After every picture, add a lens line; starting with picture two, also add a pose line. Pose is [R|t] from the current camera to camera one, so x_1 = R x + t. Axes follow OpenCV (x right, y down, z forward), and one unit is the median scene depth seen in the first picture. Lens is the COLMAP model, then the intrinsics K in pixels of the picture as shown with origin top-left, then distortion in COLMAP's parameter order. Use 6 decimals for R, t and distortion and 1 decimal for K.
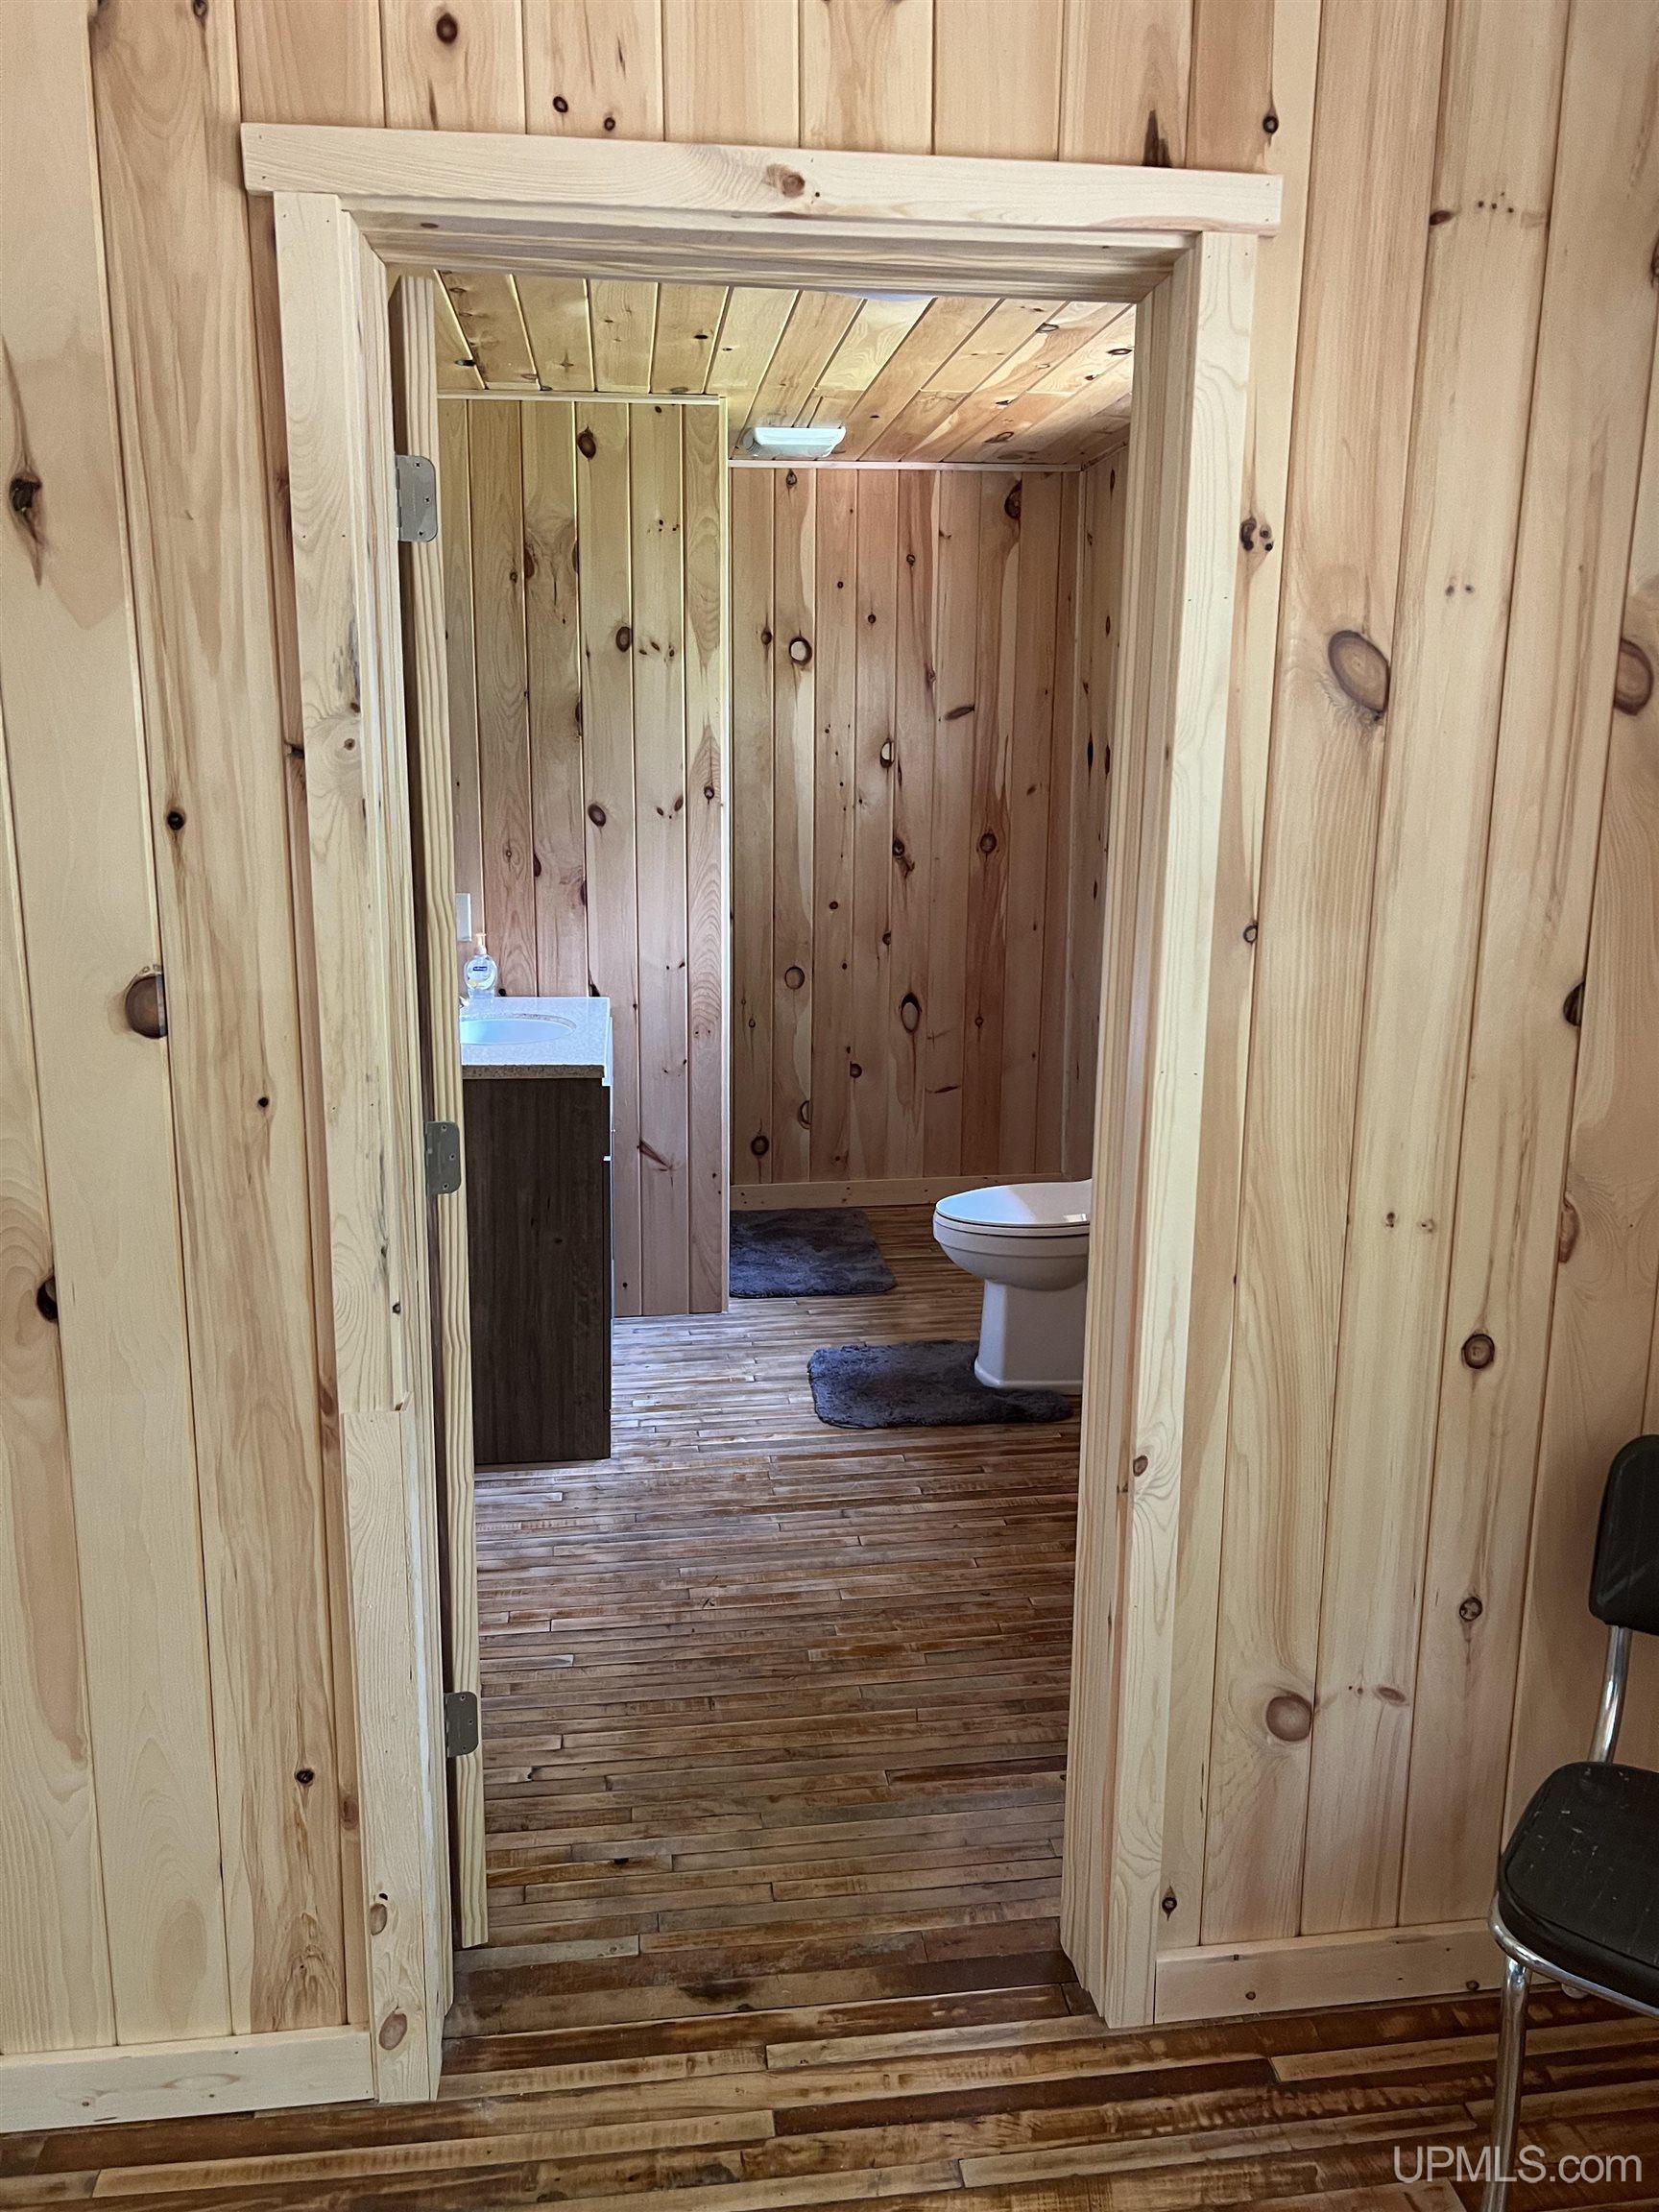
lens RADIAL K [[1678.7, 0, 829.5], [0, 1678.7, 1106.0], [0, 0, 1]] dist [0.047270, -0.046858]
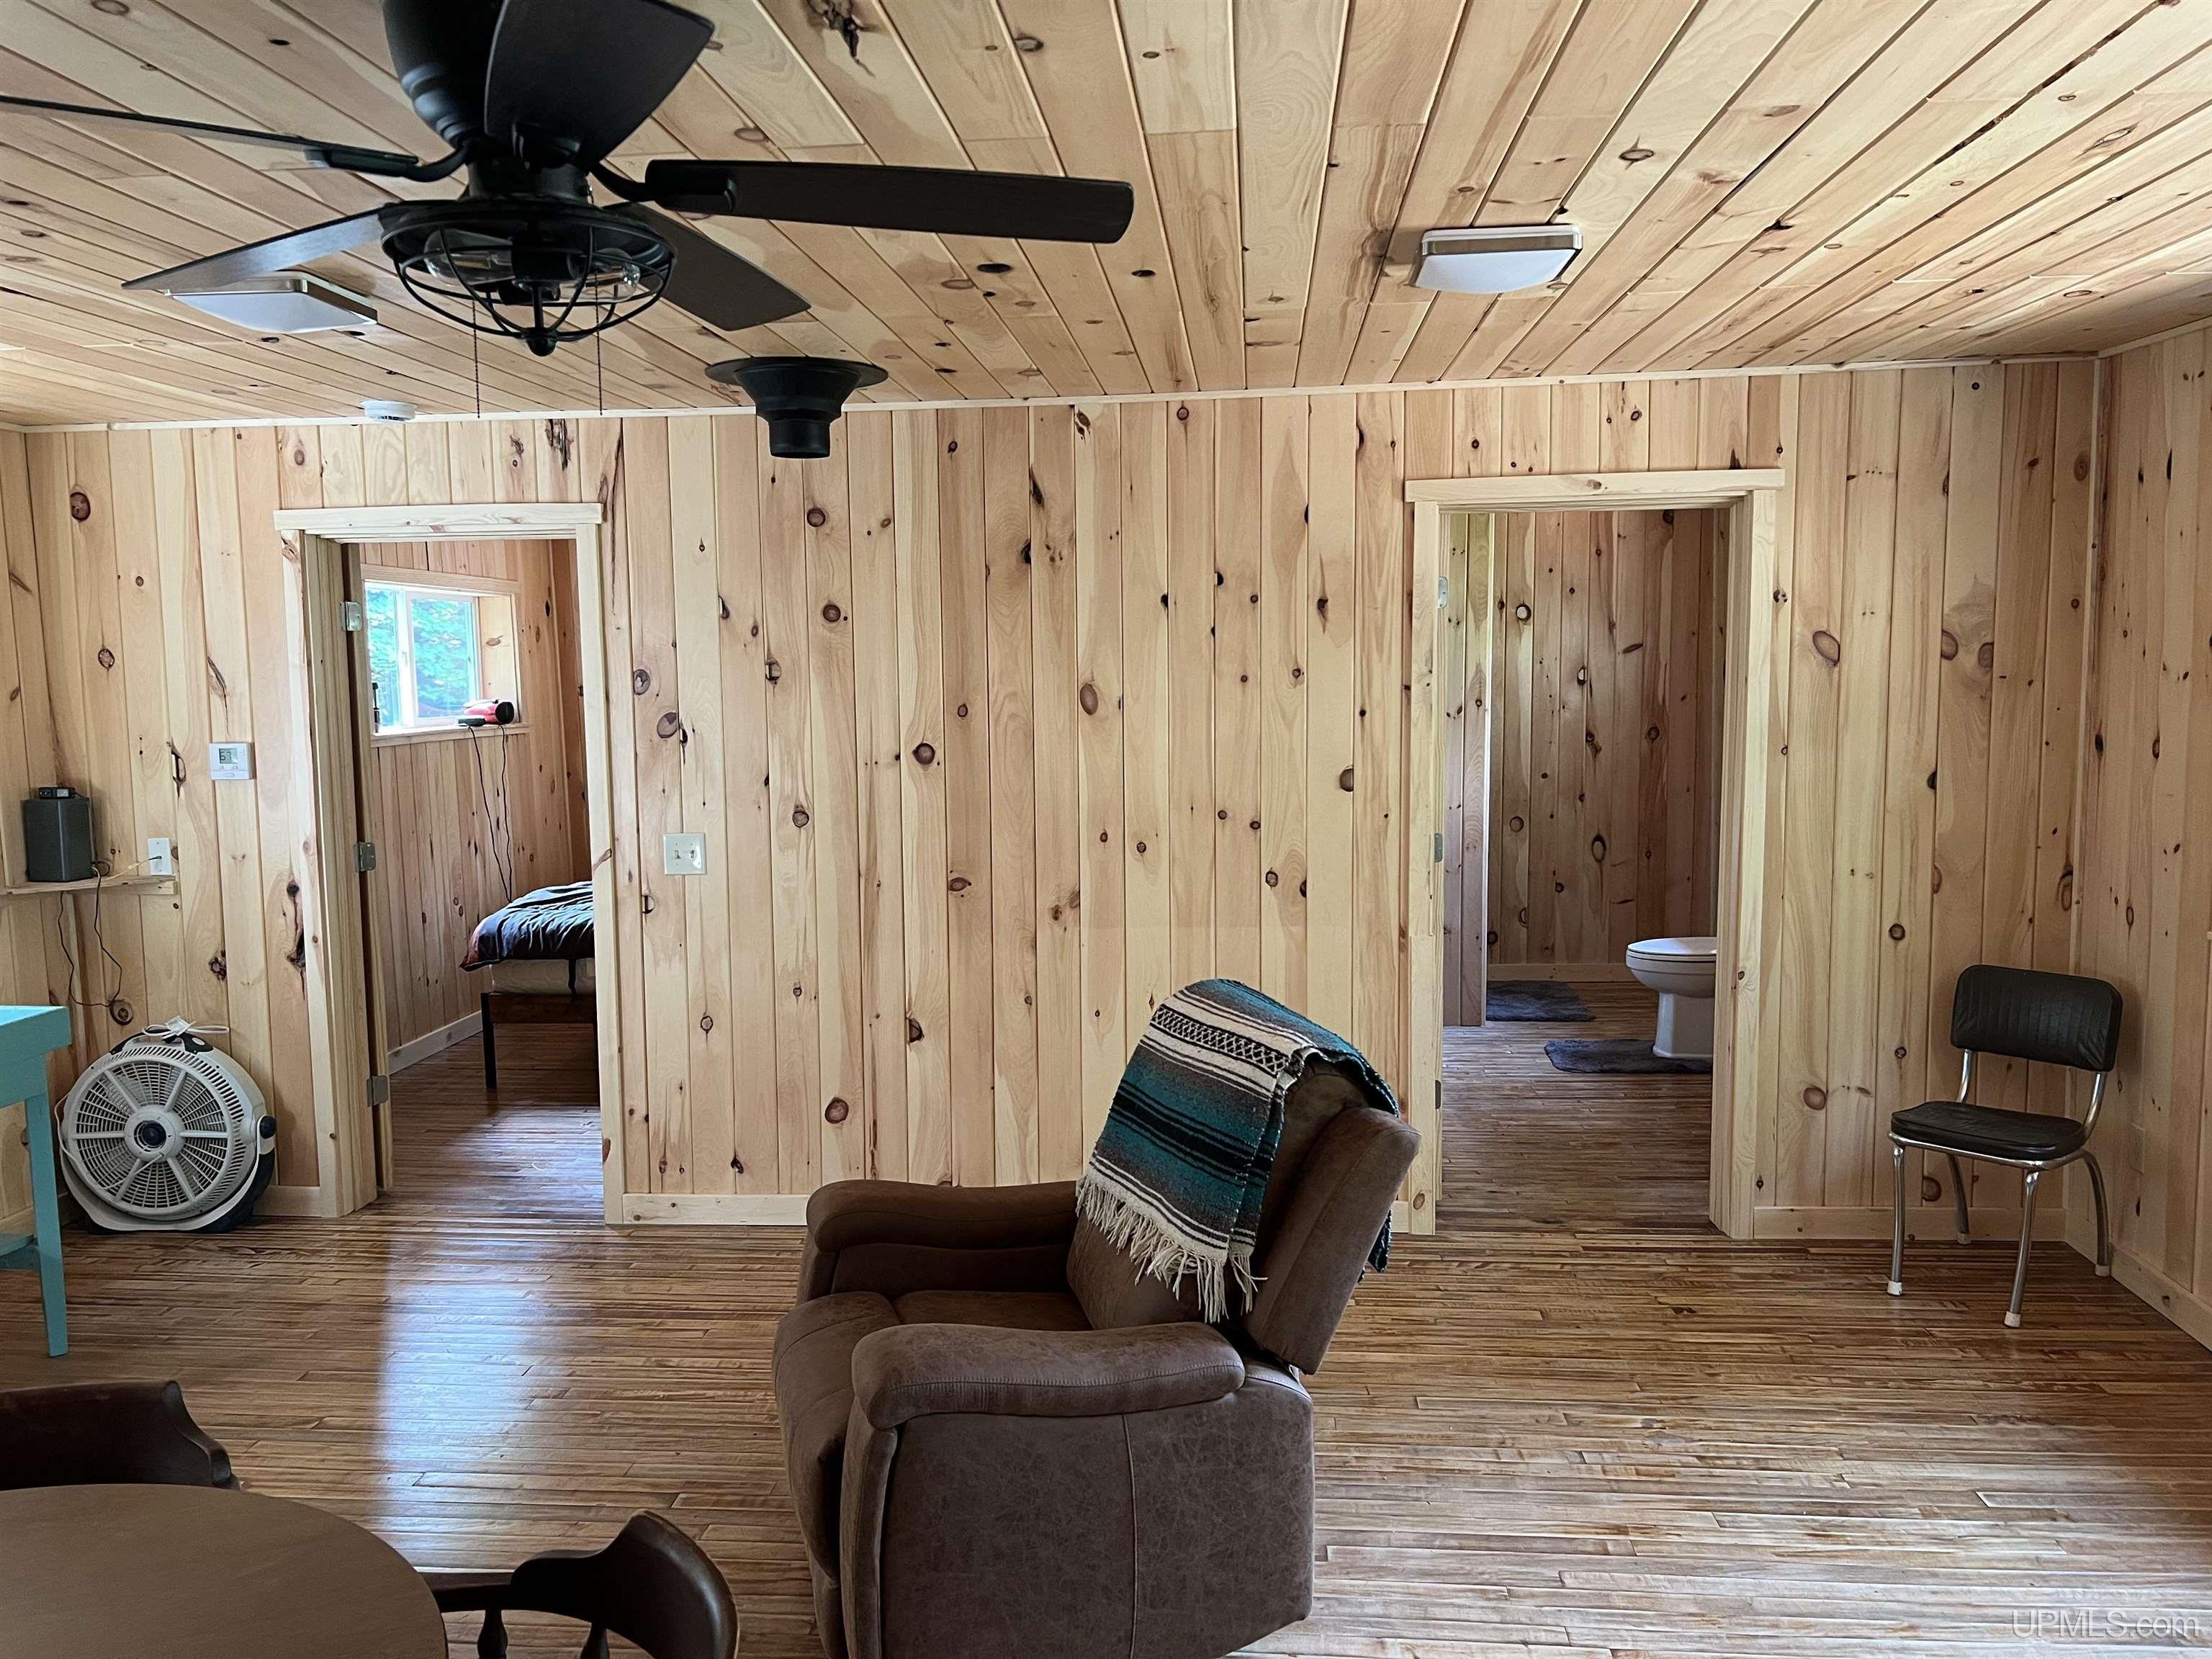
lens RADIAL K [[1652.6, 0, 1106.4], [0, 1652.6, 841.4], [0, 0, 1]] dist [0.111811, -0.230696]
pose [[0.977695, 0.000060, -0.210031, -0.183316], [-0.022287, 0.994383, -0.103464, 0.272726], [0.208845, 0.105837, 0.972205, -1.407157]]
